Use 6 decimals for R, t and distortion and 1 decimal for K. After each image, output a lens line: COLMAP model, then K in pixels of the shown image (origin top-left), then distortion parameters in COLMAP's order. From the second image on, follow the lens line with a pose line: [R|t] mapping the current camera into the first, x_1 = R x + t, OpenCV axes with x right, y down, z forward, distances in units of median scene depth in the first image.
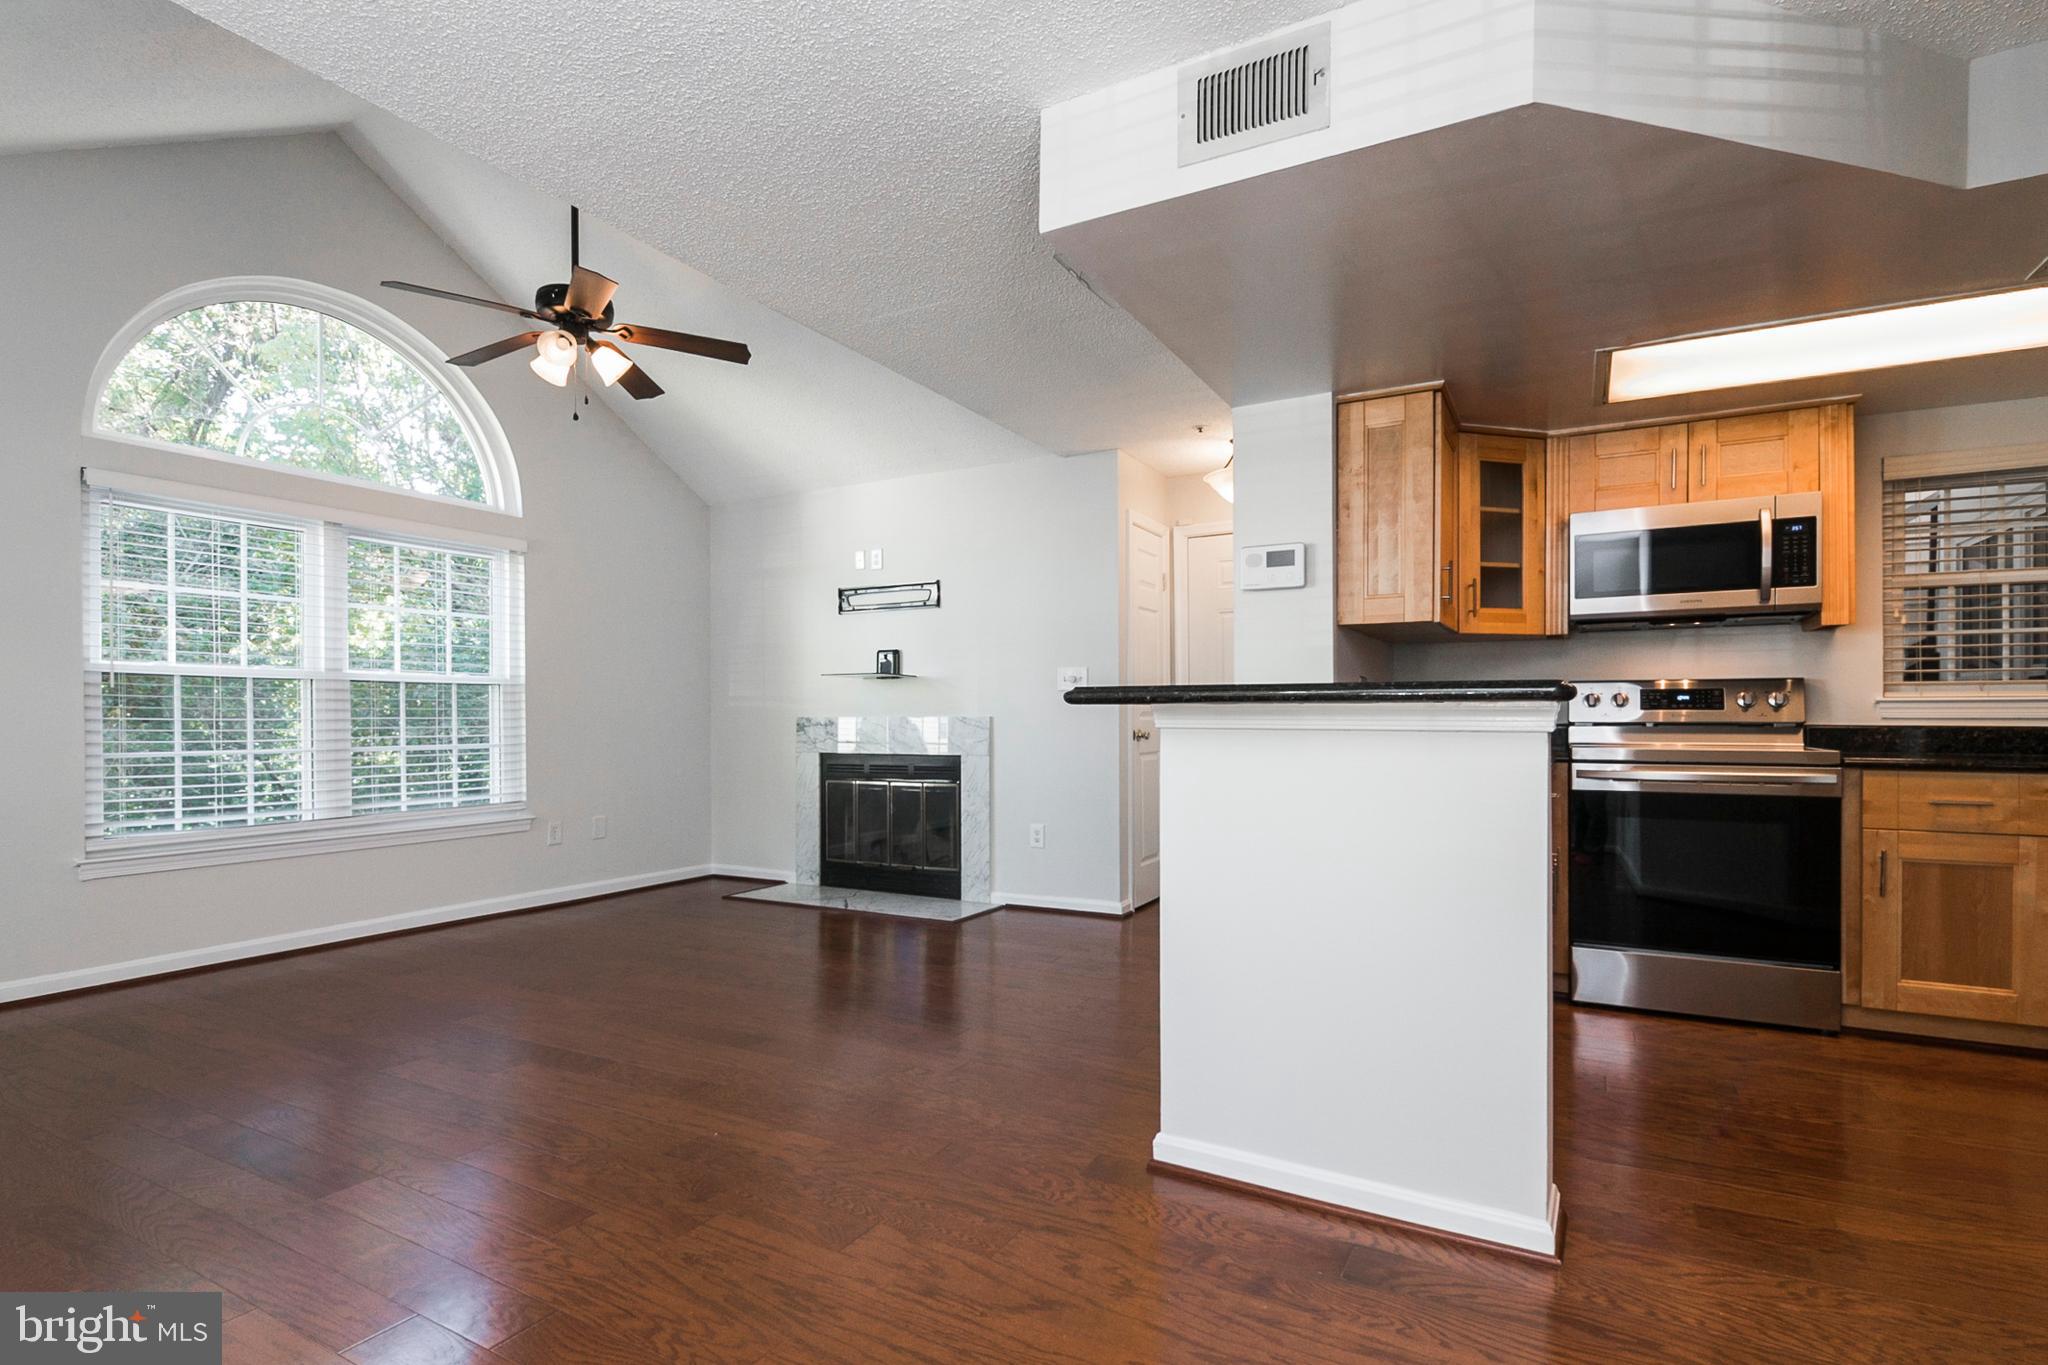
lens RADIAL K [[973.8, 0, 1042.0], [0, 973.8, 720.5], [0, 0, 1]] dist [0.020467, -0.010143]
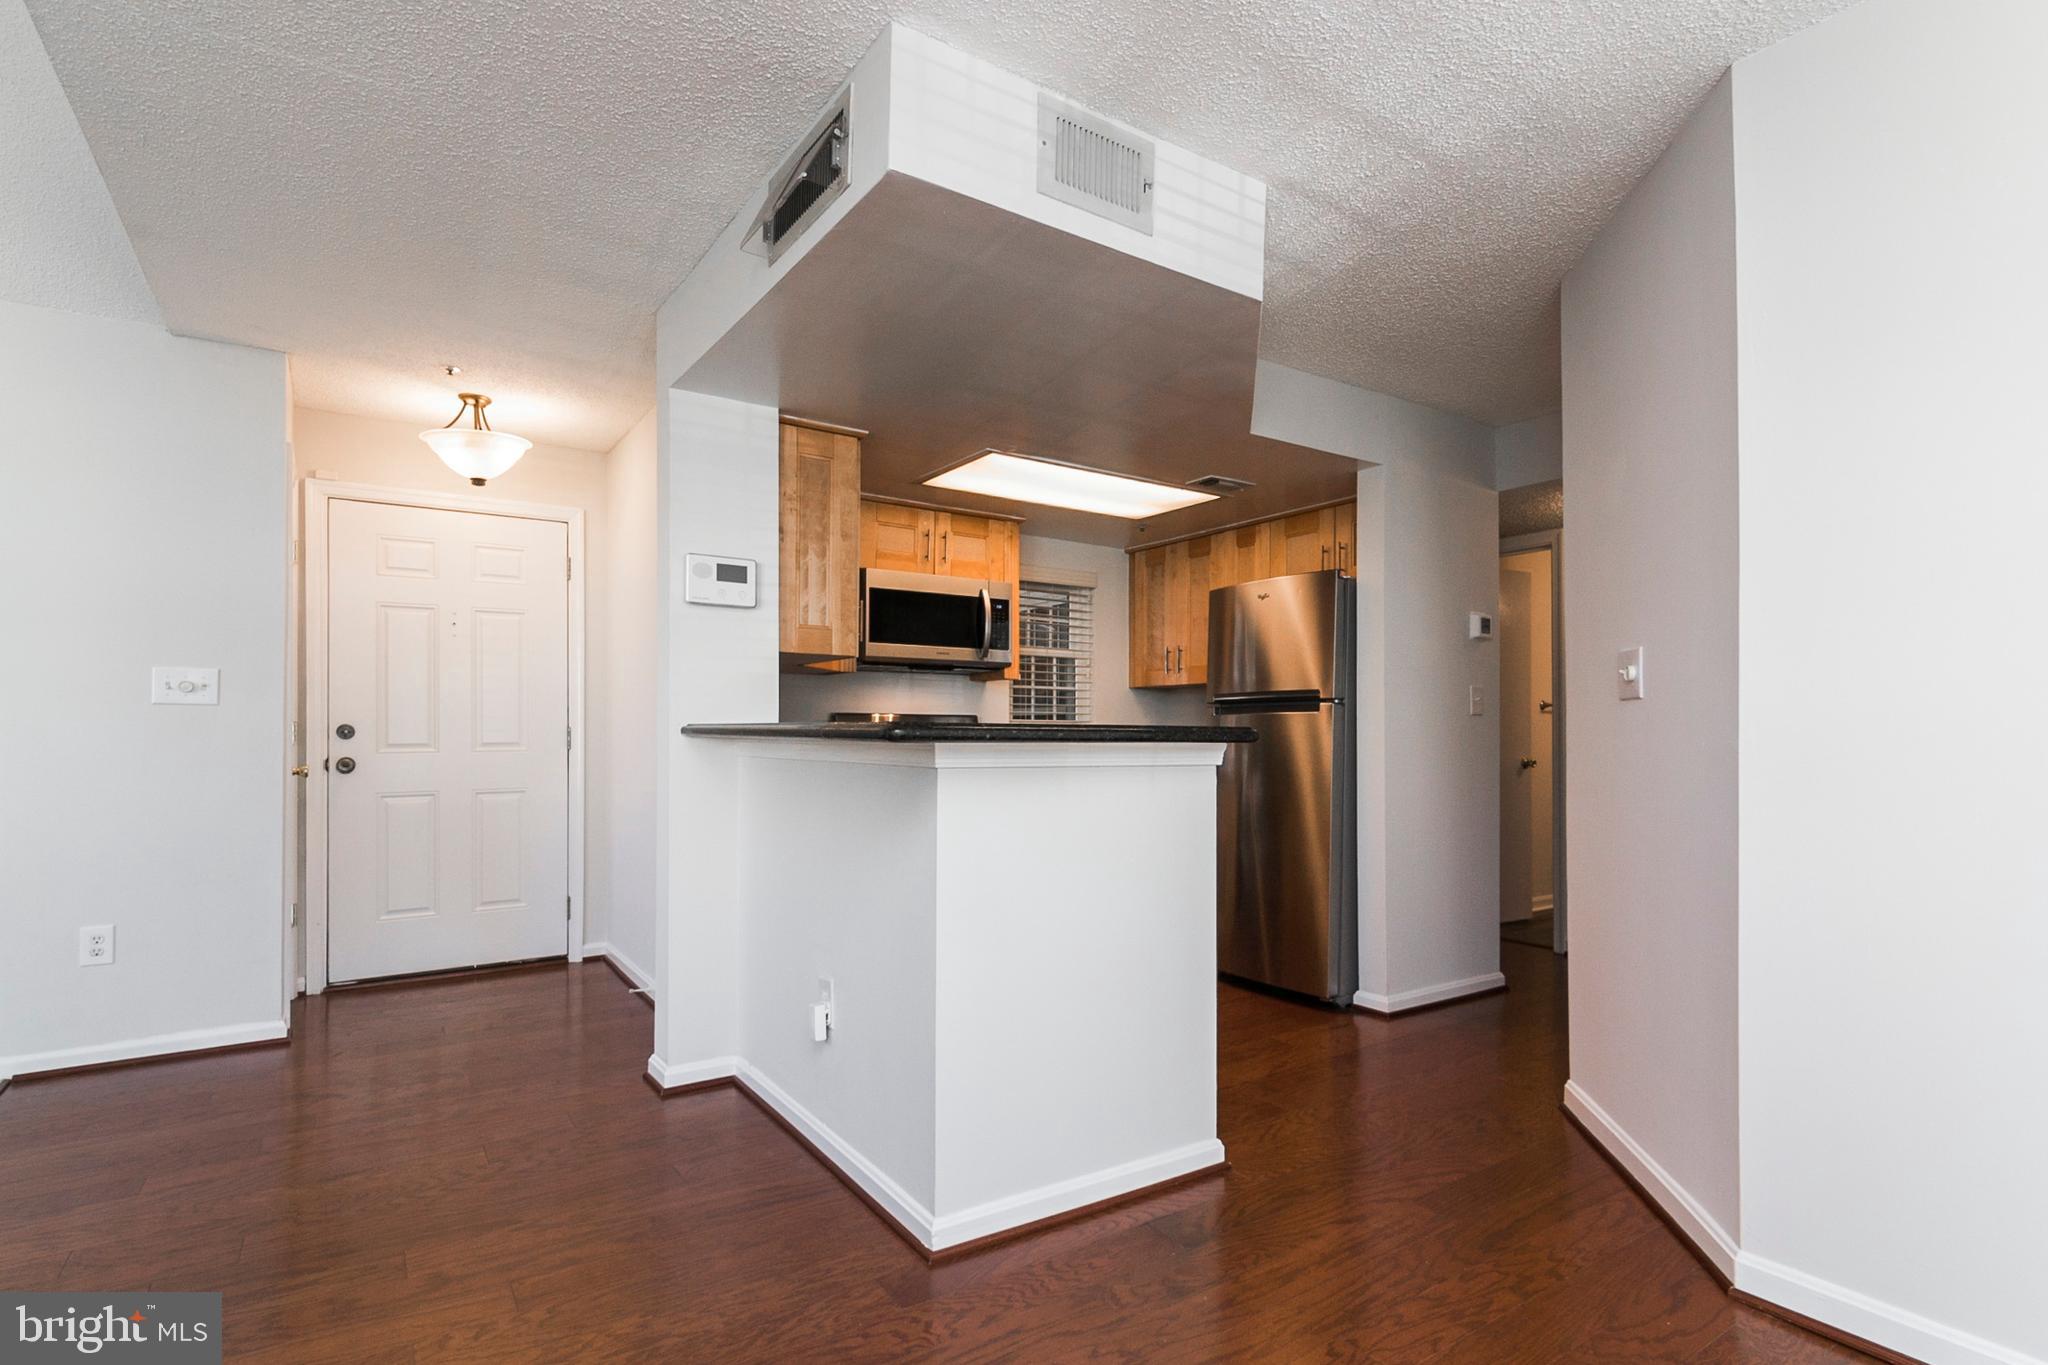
lens RADIAL K [[993.8, 0, 1016.5], [0, 993.8, 720.2], [0, 0, 1]] dist [0.018798, -0.013075]
pose [[0.475470, 0.016167, 0.879583, -0.409953], [0.000039, 0.999831, -0.018398, -0.012212], [-0.879732, 0.008782, 0.475389, 0.308964]]
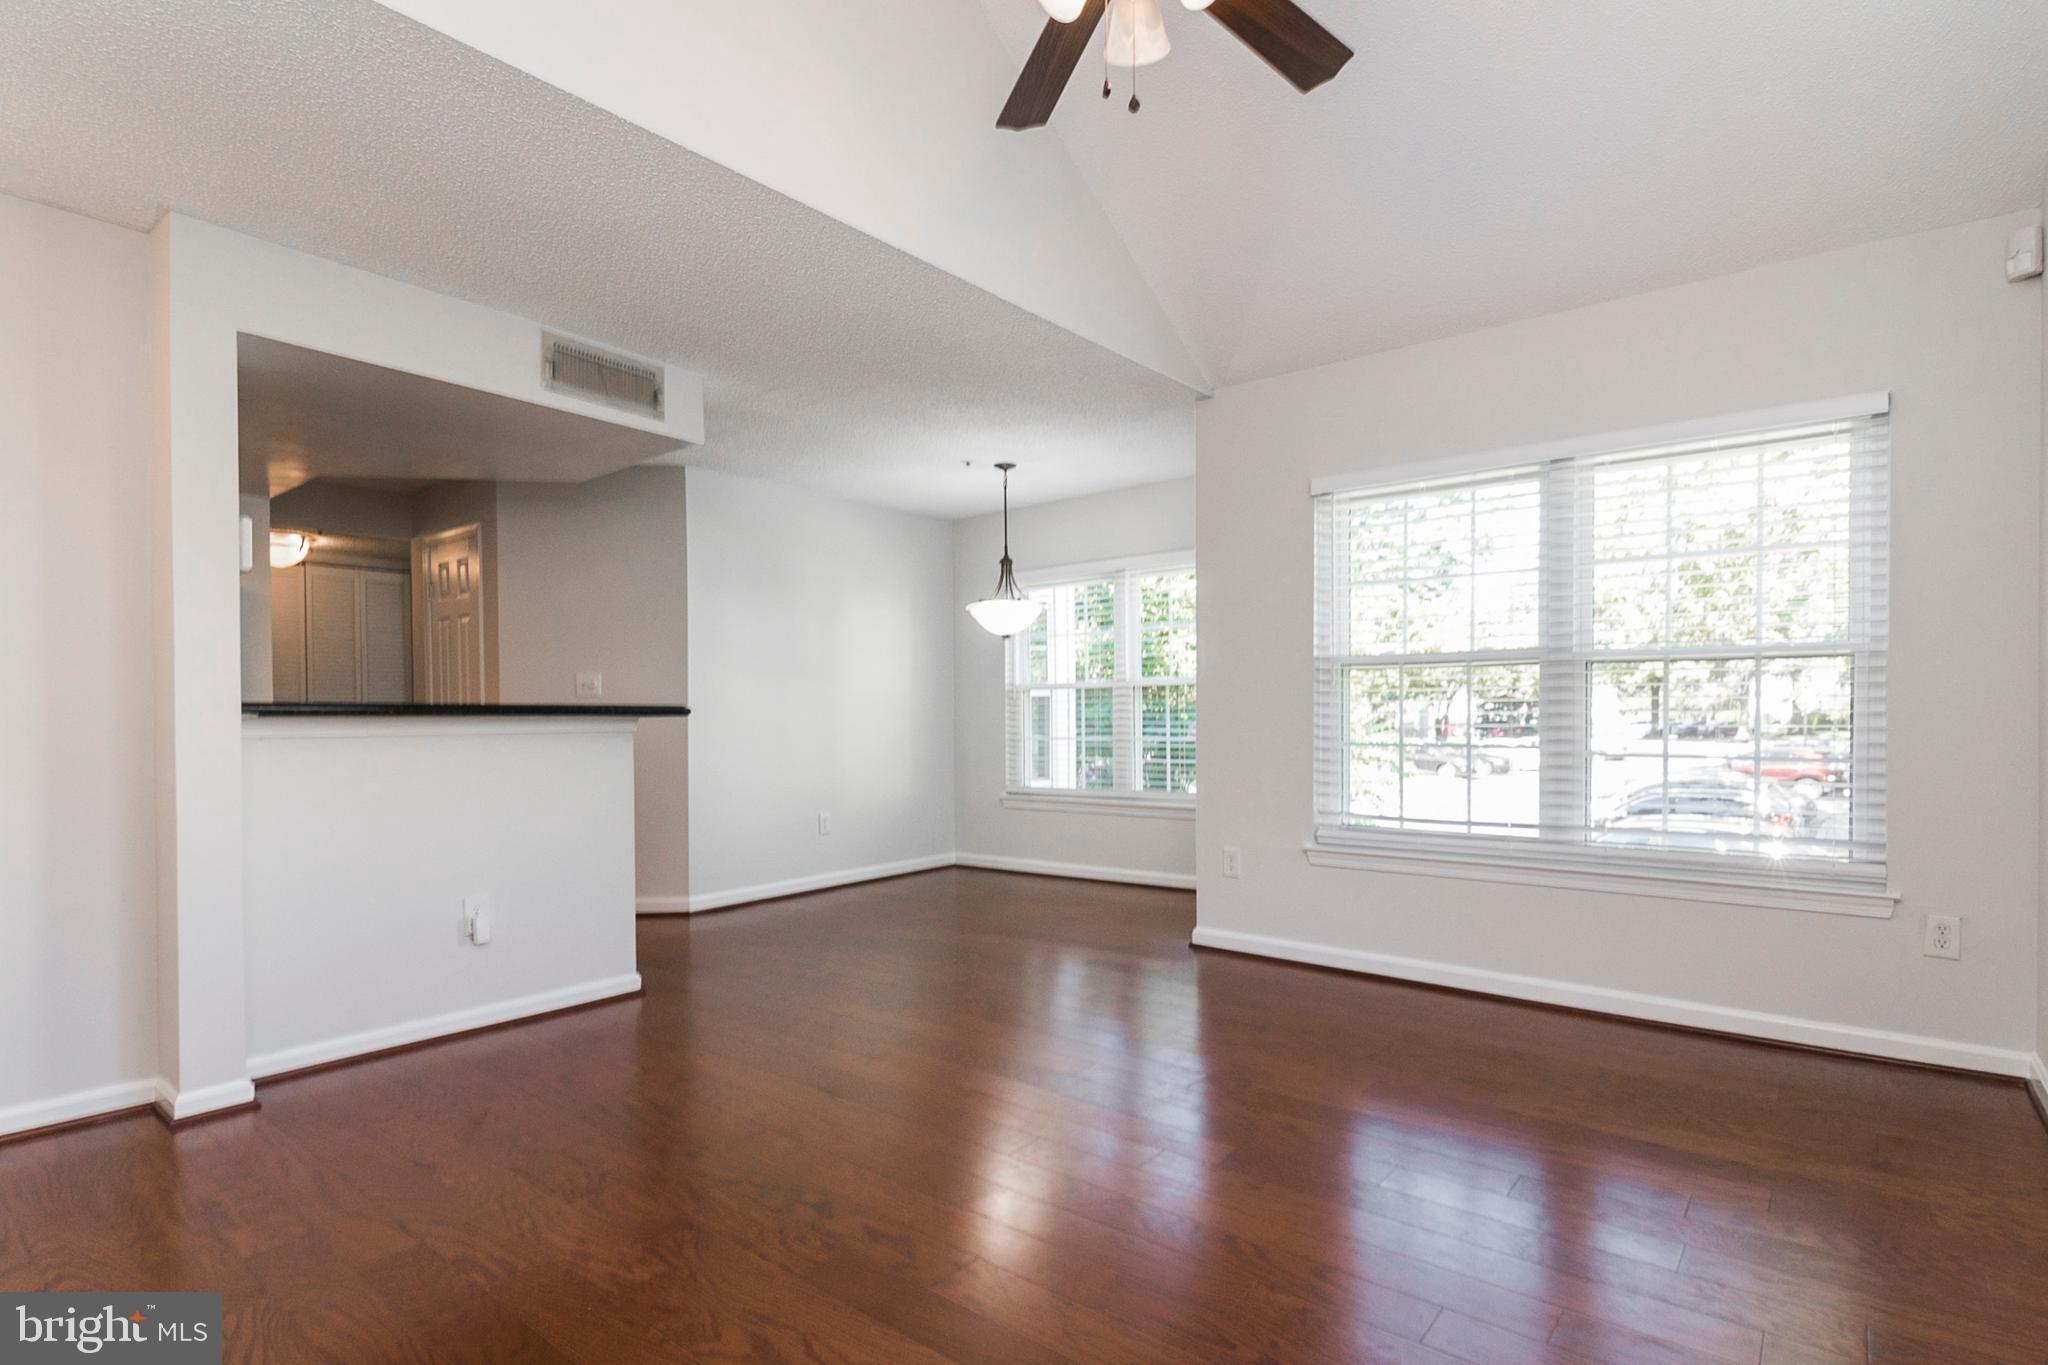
lens RADIAL K [[1003.6, 0, 1016.6], [0, 1003.6, 716.5], [0, 0, 1]] dist [0.004096, 0.000148]
pose [[-0.974958, 0.009334, 0.222192, -0.558671], [0.011490, 0.999899, 0.008411, -0.014379], [-0.222090, 0.010753, -0.974967, 1.572576]]
